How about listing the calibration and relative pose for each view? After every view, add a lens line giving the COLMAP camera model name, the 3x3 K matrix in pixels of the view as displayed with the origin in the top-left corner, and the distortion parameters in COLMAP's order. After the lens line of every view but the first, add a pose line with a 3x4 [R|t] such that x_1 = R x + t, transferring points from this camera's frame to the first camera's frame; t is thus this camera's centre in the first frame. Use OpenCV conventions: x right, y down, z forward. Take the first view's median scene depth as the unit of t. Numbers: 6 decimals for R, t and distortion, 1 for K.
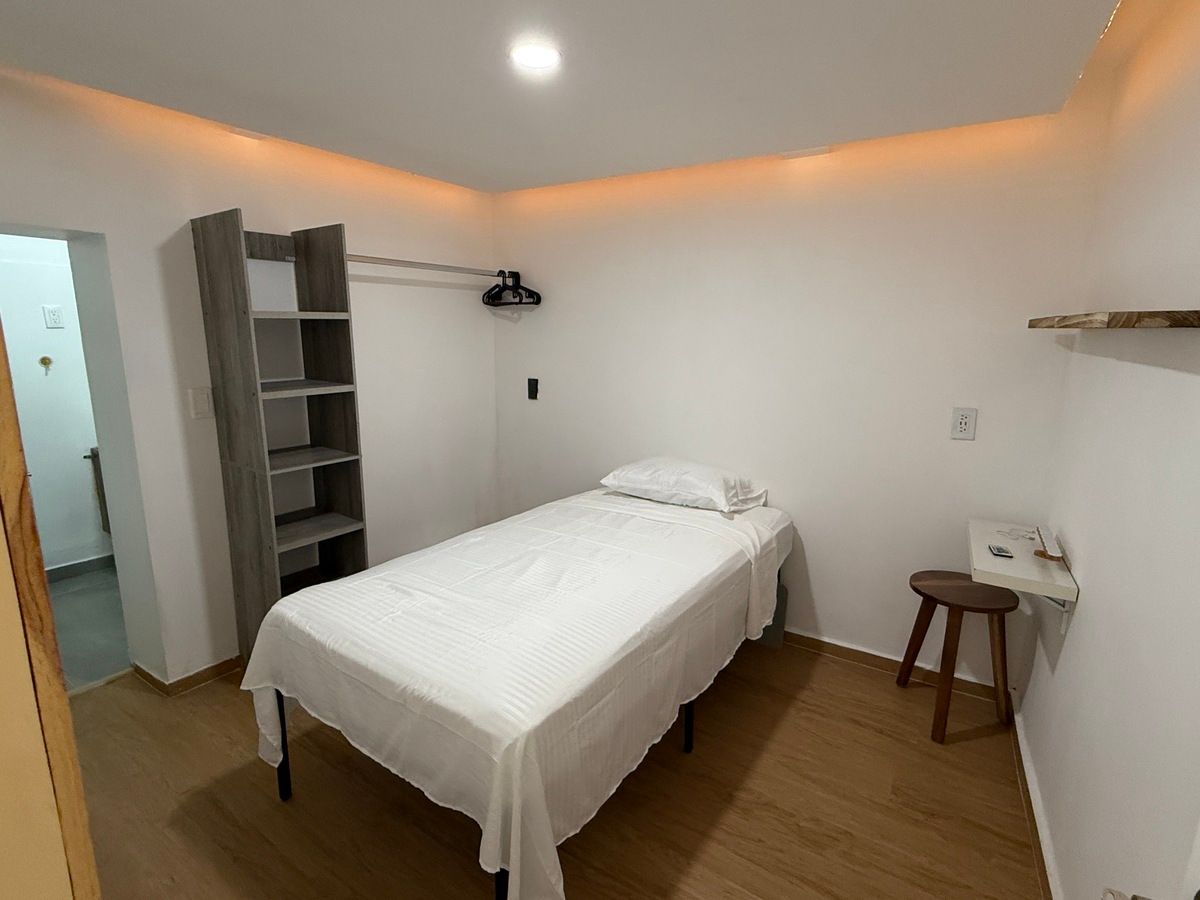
lens RADIAL K [[593.6, 0, 599.8], [0, 593.6, 445.3], [0, 0, 1]] dist [-0.003944, -0.000228]
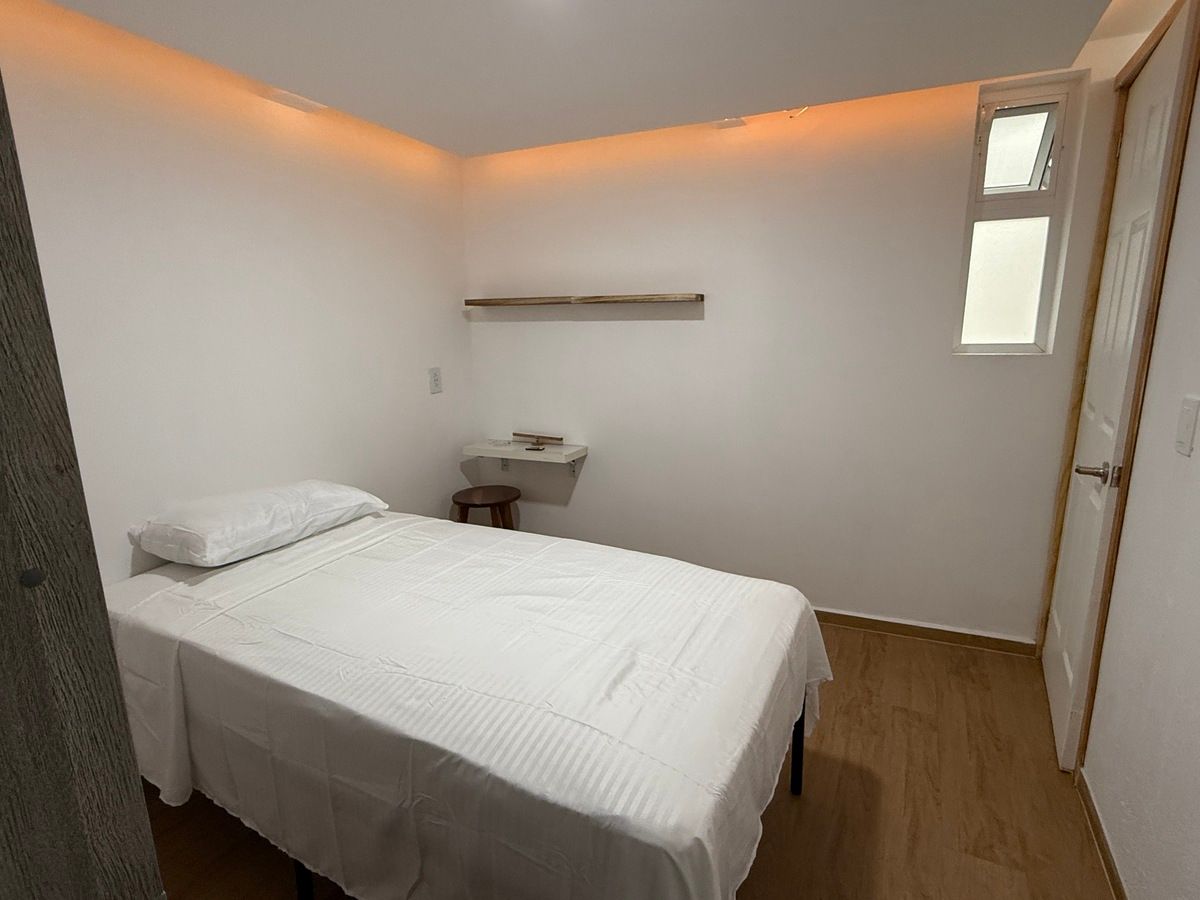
lens RADIAL K [[593.6, 0, 602.2], [0, 593.6, 450.8], [0, 0, 1]] dist [-0.003944, -0.000228]
pose [[-0.118720, -0.215602, 0.969238, -0.676700], [0.200842, 0.950749, 0.236090, -0.116667], [-0.972403, 0.222692, -0.069571, 0.731559]]
